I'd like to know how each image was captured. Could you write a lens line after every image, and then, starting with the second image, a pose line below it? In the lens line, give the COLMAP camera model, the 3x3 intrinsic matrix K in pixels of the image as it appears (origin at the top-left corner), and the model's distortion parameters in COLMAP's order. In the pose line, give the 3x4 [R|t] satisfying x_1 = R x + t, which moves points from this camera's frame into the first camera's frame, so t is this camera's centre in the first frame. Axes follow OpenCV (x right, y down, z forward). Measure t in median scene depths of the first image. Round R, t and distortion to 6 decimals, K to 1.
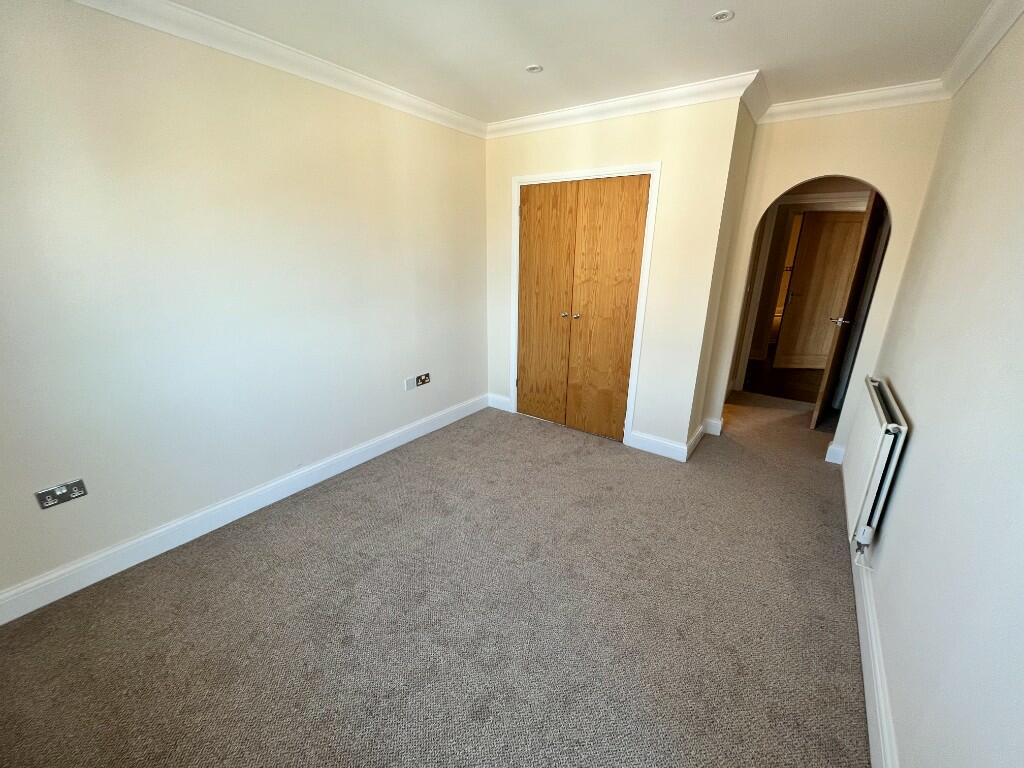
lens RADIAL K [[414.1, 0, 509.9], [0, 414.1, 383.3], [0, 0, 1]] dist [-0.001578, -0.000426]
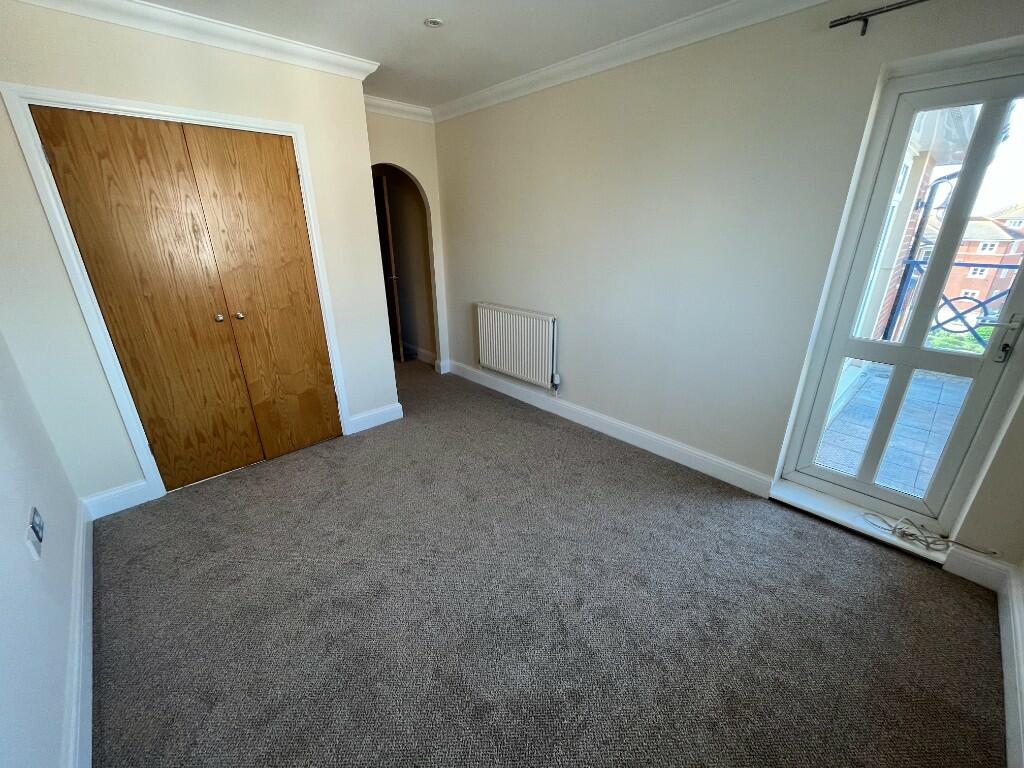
lens RADIAL K [[414.1, 0, 509.9], [0, 414.1, 383.3], [0, 0, 1]] dist [-0.001578, -0.000426]
pose [[0.190114, -0.360857, 0.913038, -0.473434], [0.309699, 0.904558, 0.293019, -0.120746], [-0.931635, 0.227060, 0.283727, 0.364503]]
